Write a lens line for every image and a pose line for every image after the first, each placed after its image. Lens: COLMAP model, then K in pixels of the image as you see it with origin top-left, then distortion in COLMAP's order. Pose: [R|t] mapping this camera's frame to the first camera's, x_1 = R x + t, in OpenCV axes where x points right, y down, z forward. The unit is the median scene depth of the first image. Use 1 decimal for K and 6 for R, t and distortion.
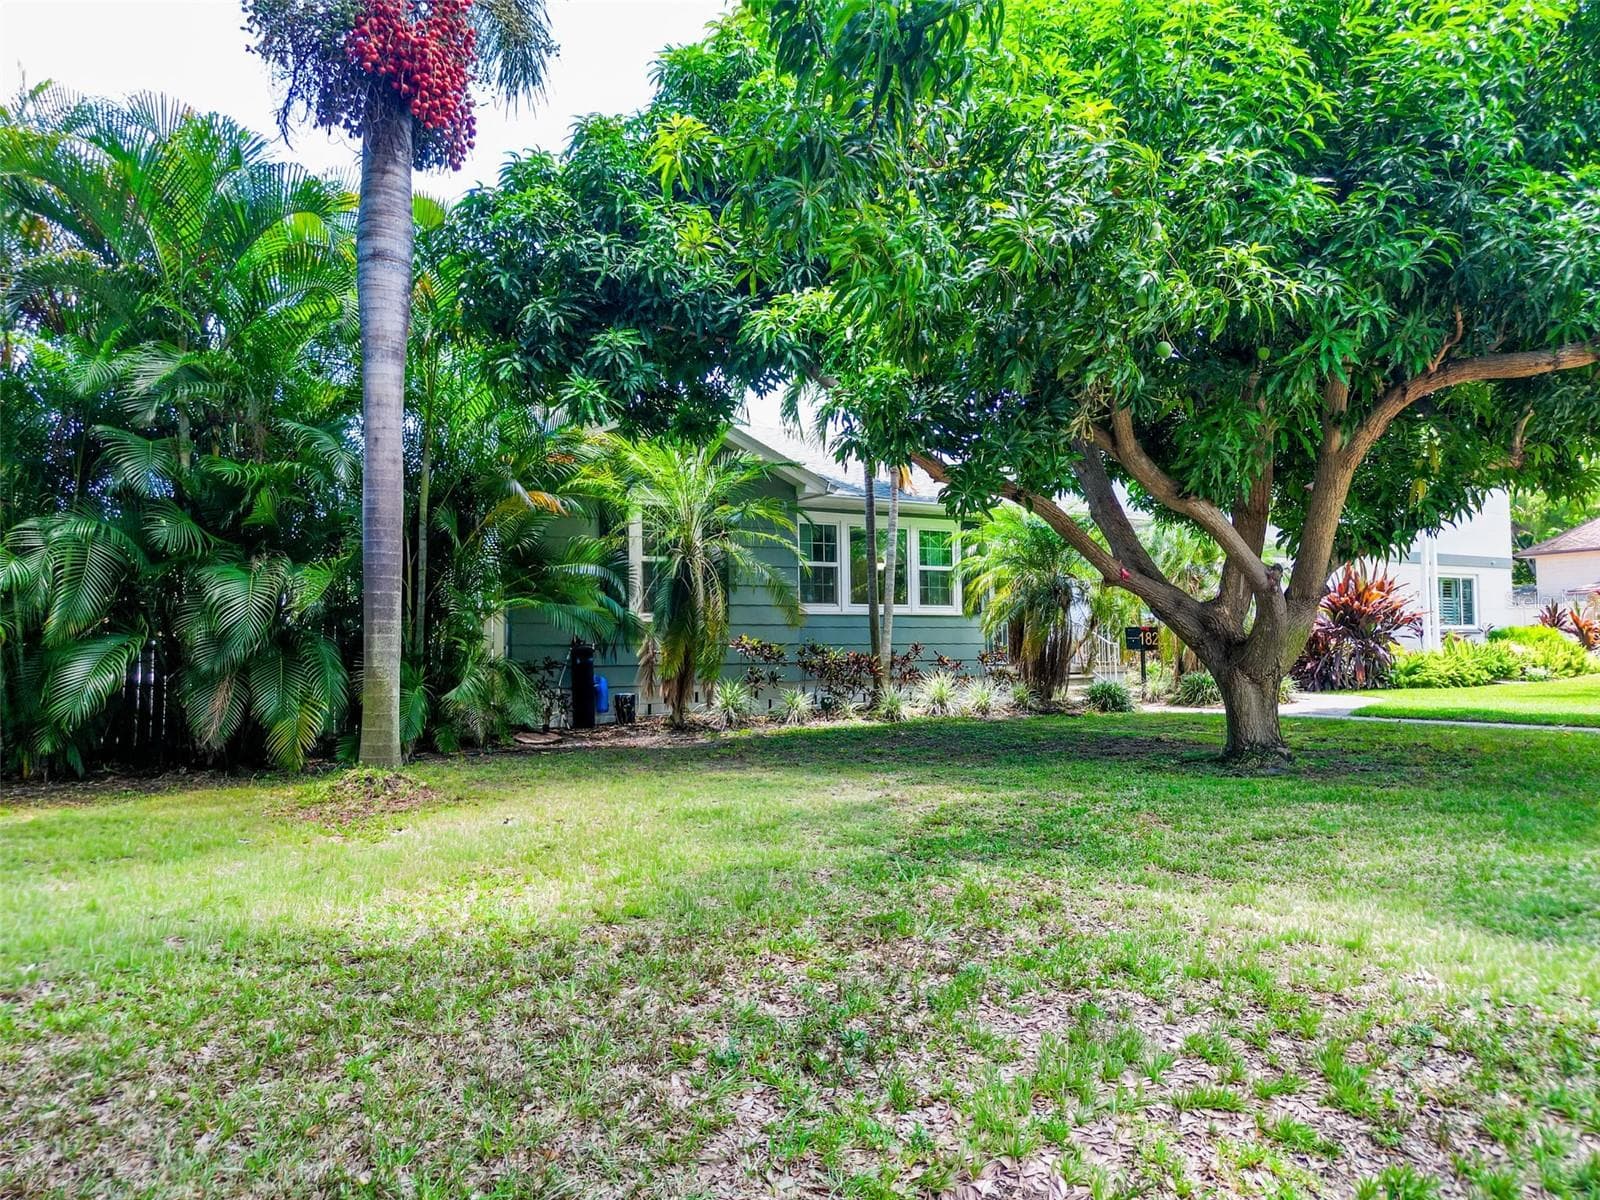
lens RADIAL K [[648.6, 0, 798.1], [0, 648.6, 599.2], [0, 0, 1]] dist [-0.001462, -0.000188]
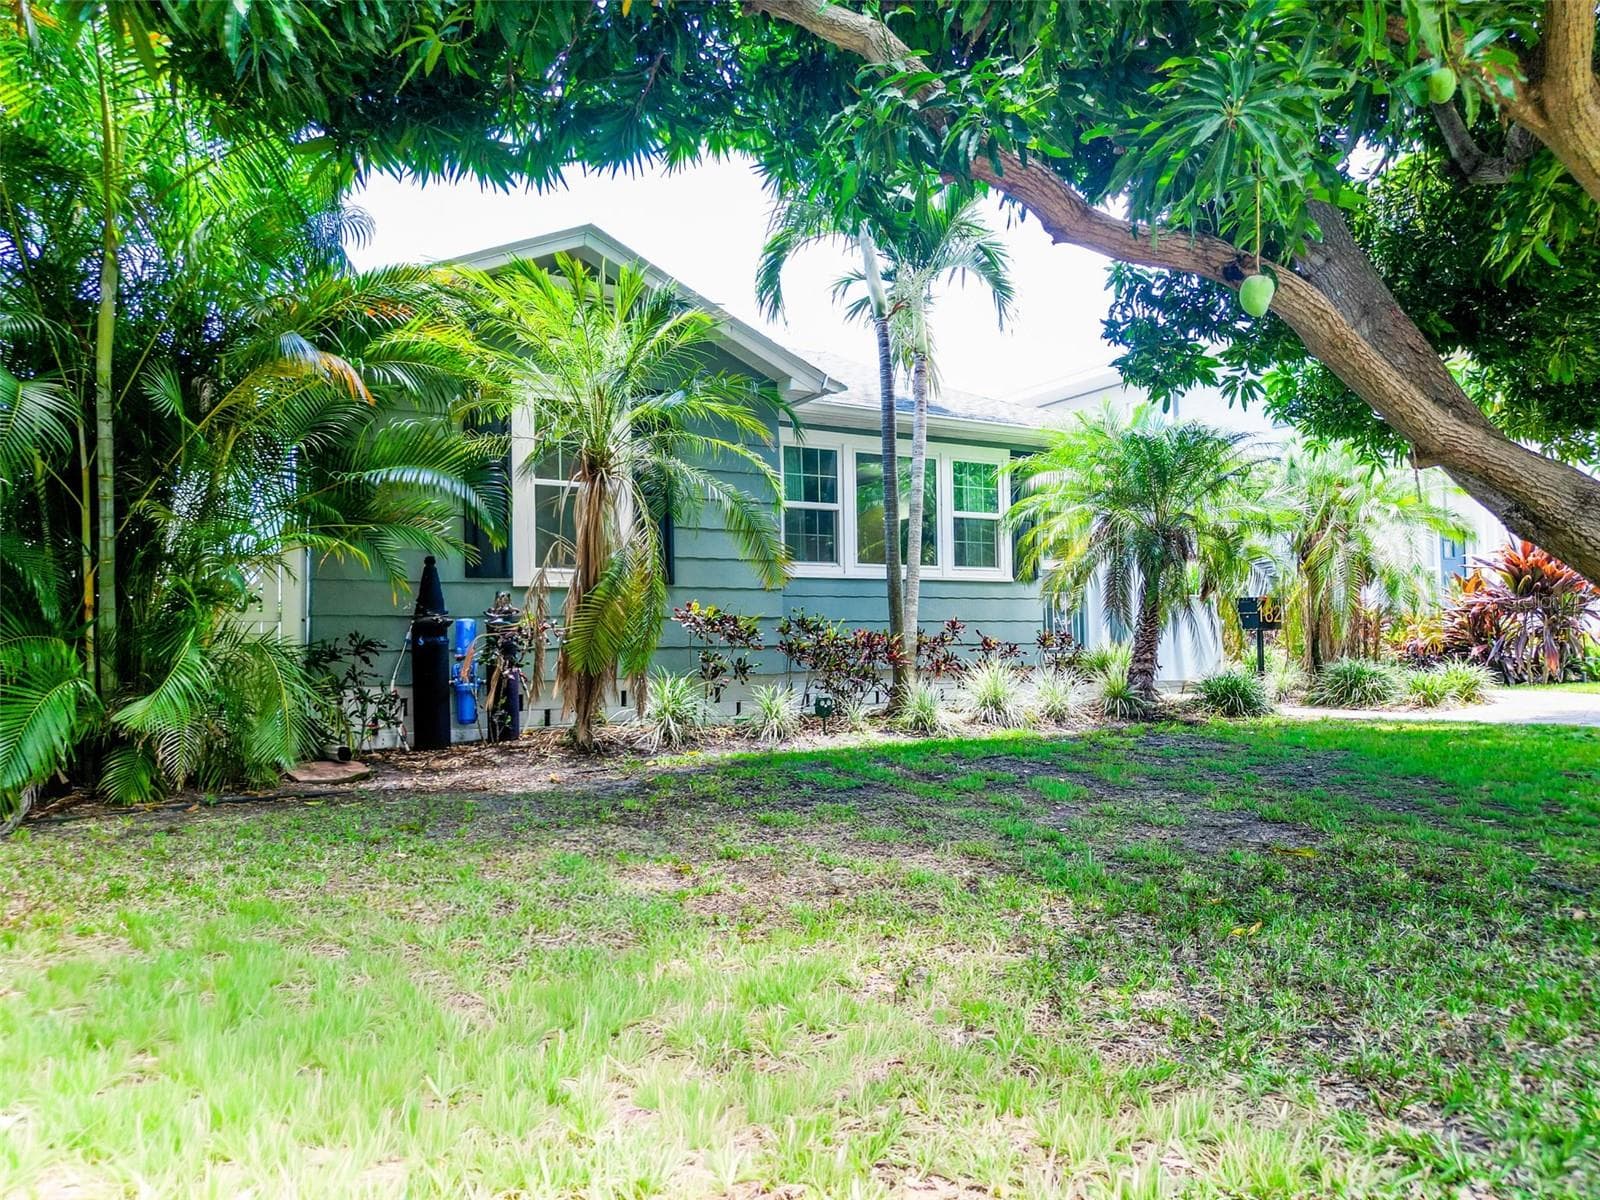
lens RADIAL K [[648.6, 0, 801.8], [0, 648.6, 605.3], [0, 0, 1]] dist [-0.001462, -0.000188]
pose [[0.999933, -0.001065, 0.011535, 0.013818], [0.000847, 0.999822, 0.018865, 0.043245], [-0.011553, -0.018854, 0.999755, 0.329914]]
